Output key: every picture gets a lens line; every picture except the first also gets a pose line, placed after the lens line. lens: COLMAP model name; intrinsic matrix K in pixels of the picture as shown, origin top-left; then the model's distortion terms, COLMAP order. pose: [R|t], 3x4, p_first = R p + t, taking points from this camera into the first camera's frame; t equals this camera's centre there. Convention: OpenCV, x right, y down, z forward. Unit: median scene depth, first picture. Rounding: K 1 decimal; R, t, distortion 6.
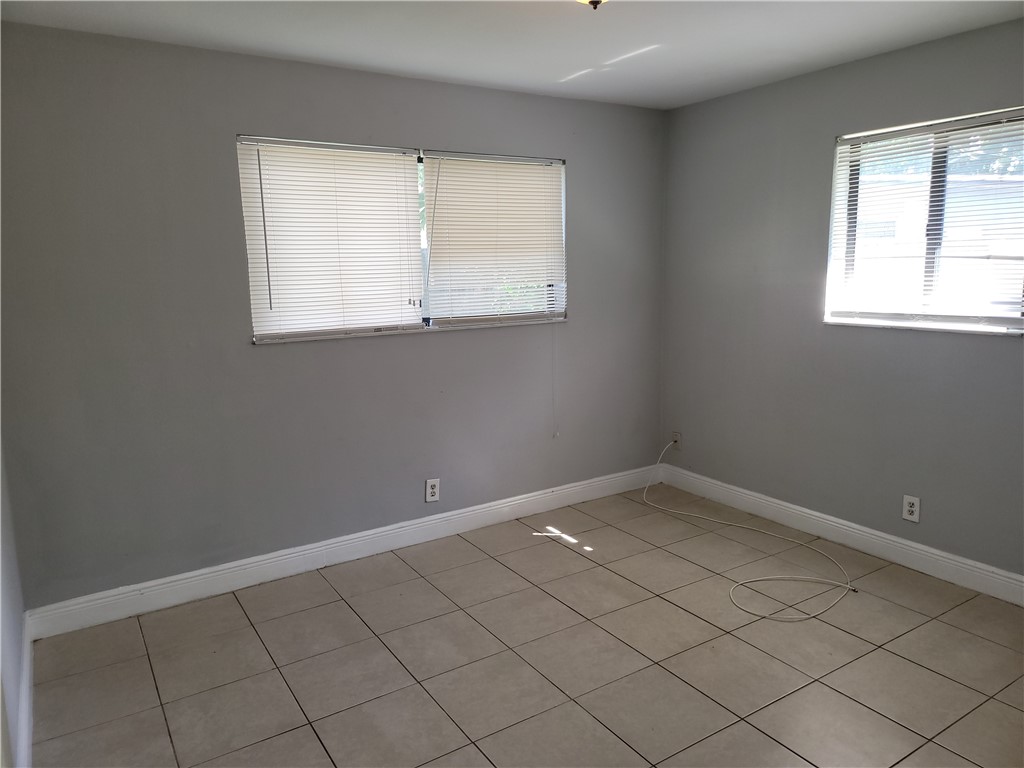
lens RADIAL K [[712.3, 0, 509.5], [0, 712.3, 385.4], [0, 0, 1]] dist [-0.009458, -0.009856]
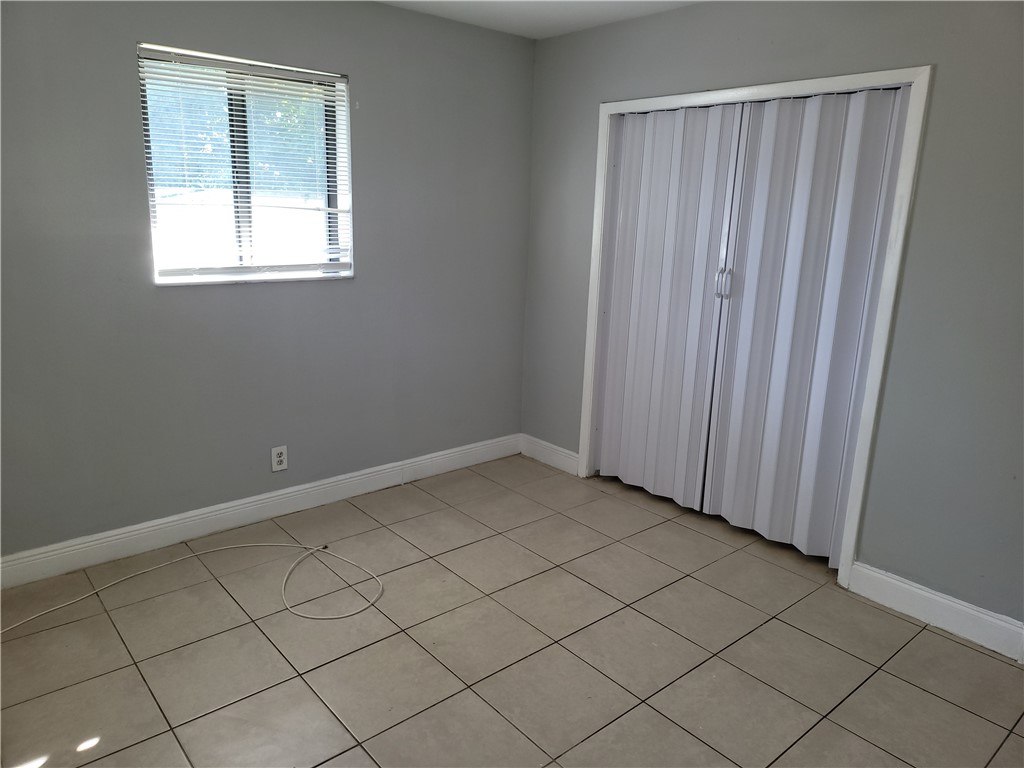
lens RADIAL K [[712.3, 0, 506.6], [0, 712.3, 385.7], [0, 0, 1]] dist [-0.009458, -0.009856]
pose [[-0.167833, -0.223519, 0.960141, -0.436273], [0.131831, 0.960120, 0.246558, -0.133106], [-0.976961, 0.167957, -0.131673, 0.795195]]
